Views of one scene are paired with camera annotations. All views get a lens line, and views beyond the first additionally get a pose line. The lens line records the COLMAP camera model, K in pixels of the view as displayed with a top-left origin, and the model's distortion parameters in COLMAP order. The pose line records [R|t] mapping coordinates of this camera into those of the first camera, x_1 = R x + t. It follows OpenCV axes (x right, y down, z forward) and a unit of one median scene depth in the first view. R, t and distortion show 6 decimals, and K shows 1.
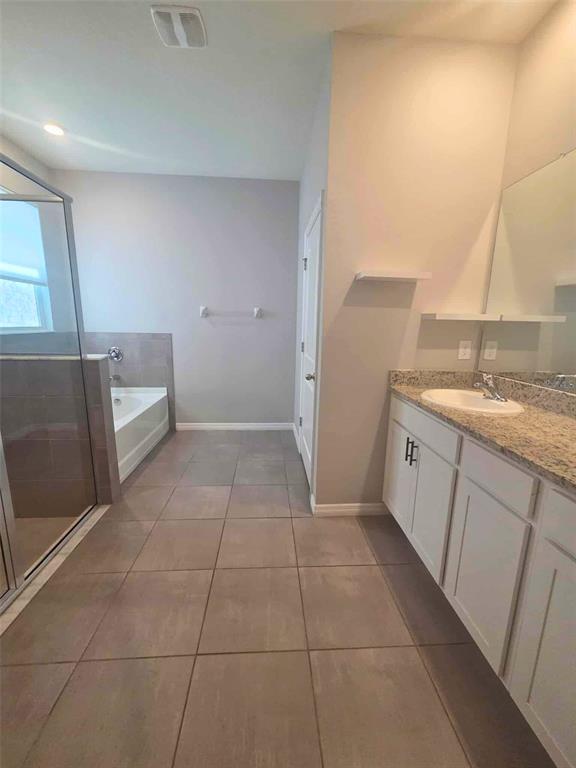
lens RADIAL K [[317.5, 0, 286.5], [0, 317.5, 383.3], [0, 0, 1]] dist [0.002529, -0.000258]
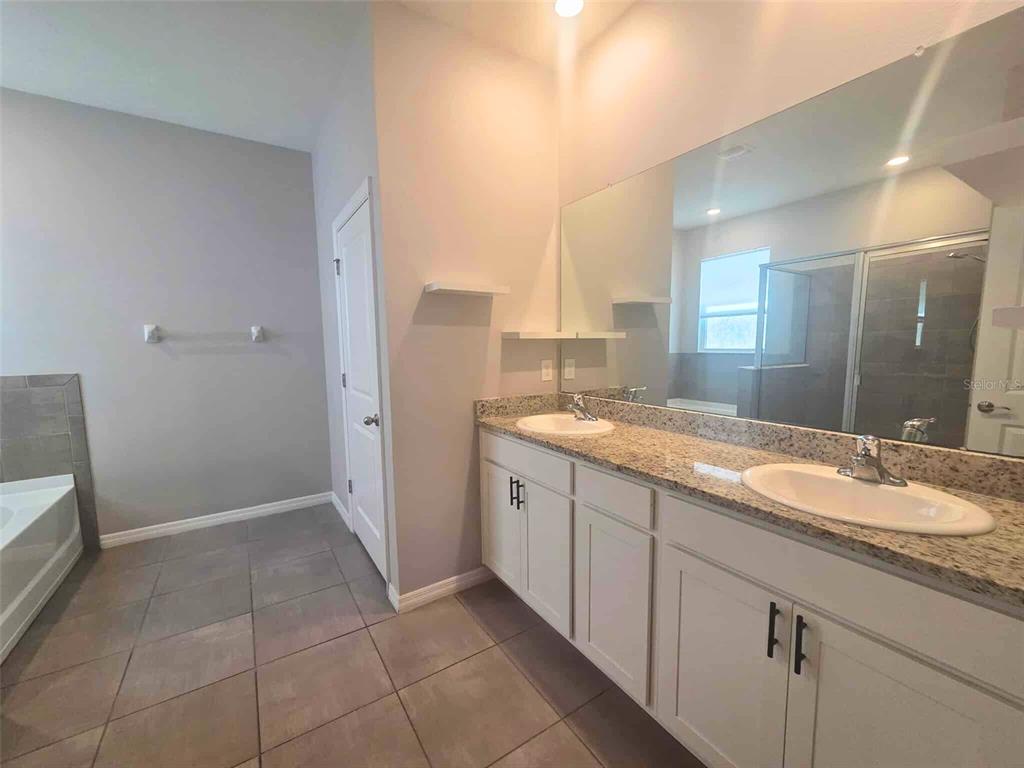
lens RADIAL K [[423.3, 0, 514.4], [0, 423.3, 386.7], [0, 0, 1]] dist [0.002529, -0.000258]
pose [[0.865165, -0.082049, 0.494729, -0.129737], [0.122786, 0.991155, -0.050344, -0.008866], [-0.486223, 0.104301, 0.867588, -0.008547]]
